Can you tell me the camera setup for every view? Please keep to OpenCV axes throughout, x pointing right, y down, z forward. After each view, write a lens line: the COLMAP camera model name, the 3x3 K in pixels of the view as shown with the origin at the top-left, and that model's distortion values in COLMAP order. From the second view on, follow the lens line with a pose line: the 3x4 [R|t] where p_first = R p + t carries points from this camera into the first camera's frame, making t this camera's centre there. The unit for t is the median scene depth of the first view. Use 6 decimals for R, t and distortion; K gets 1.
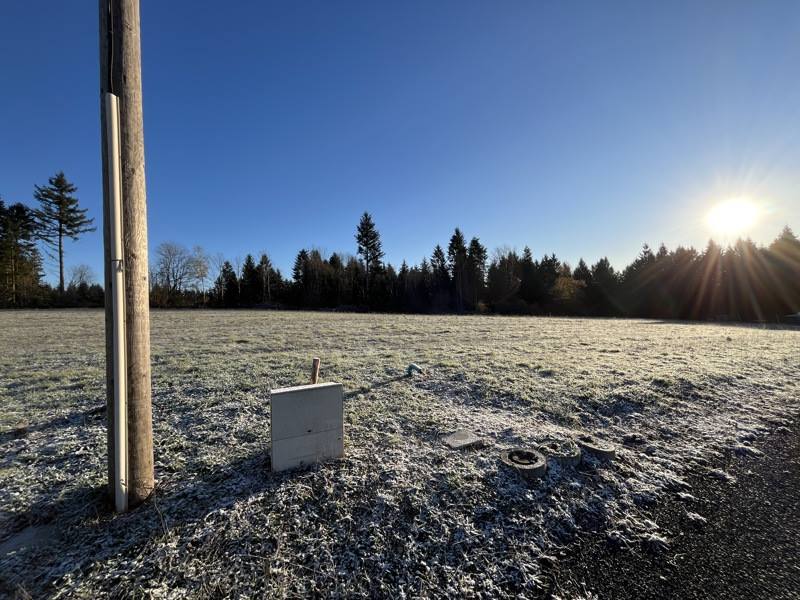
lens RADIAL K [[327.1, 0, 400.0], [0, 327.1, 300.0], [0, 0, 1]] dist [-0.004935, -0.000668]
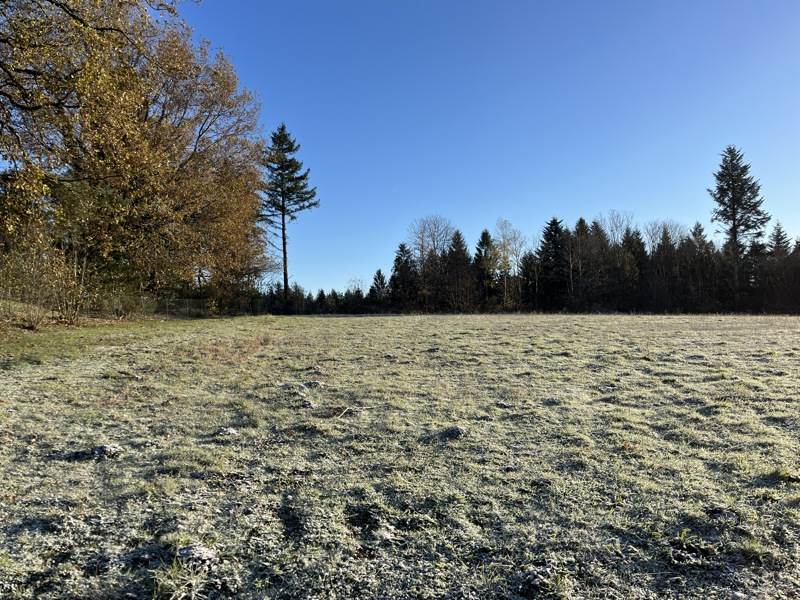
lens RADIAL K [[607.3, 0, 403.0], [0, 607.3, 304.9], [0, 0, 1]] dist [0.061904, -0.085308]
pose [[0.959400, -0.005088, -0.282004, -0.350078], [0.003647, 0.999977, -0.005637, 0.006172], [0.282026, 0.004379, 0.959397, -0.164677]]
